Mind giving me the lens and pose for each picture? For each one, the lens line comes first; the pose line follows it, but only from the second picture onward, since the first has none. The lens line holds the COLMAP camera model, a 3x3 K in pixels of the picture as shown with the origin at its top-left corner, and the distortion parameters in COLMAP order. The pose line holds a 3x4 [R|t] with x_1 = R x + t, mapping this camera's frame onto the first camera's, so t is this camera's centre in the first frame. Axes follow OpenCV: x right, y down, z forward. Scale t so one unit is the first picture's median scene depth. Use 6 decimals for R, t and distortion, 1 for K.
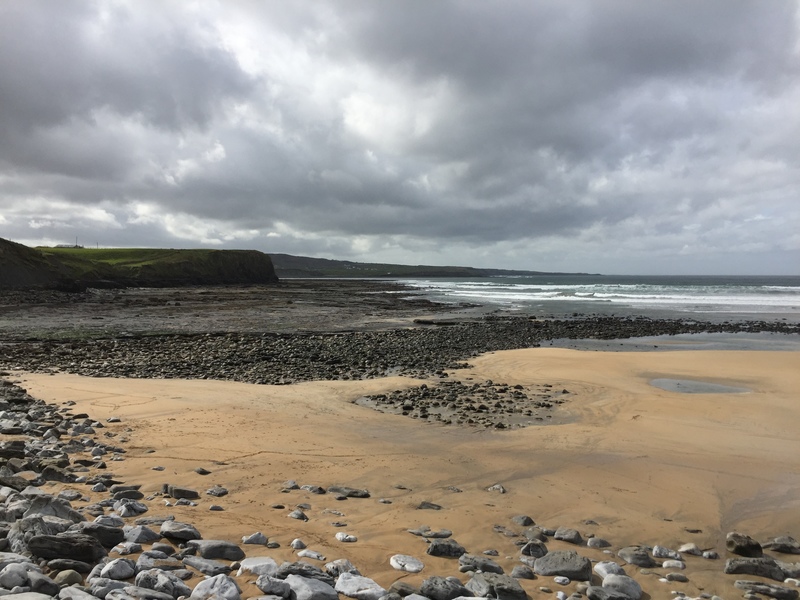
lens RADIAL K [[664.2, 0, 398.2], [0, 664.2, 300.8], [0, 0, 1]] dist [0.059646, -0.008418]
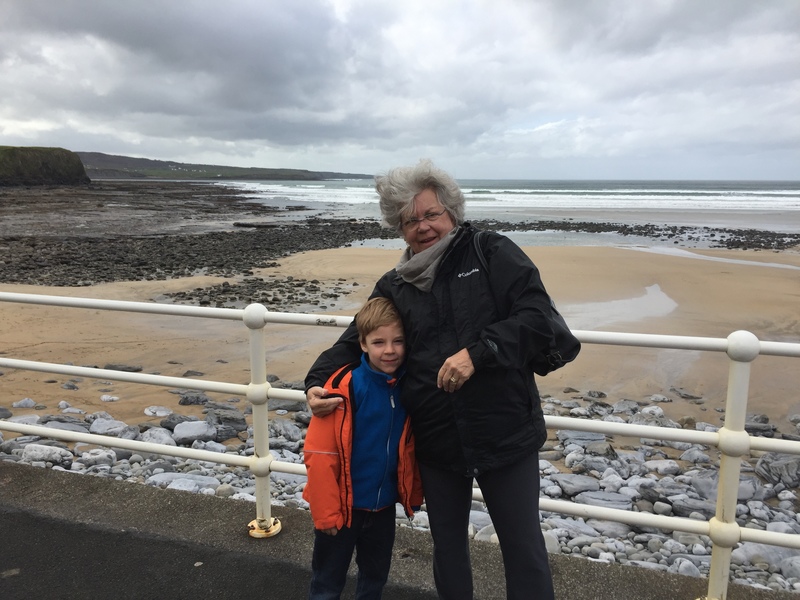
lens RADIAL K [[664.2, 0, 403.6], [0, 664.2, 298.8], [0, 0, 1]] dist [0.059646, -0.008418]
pose [[0.971483, -0.038494, 0.233965, 0.054464], [0.005222, 0.989968, 0.141196, 0.001420], [-0.237053, -0.135947, 0.961938, -0.093552]]
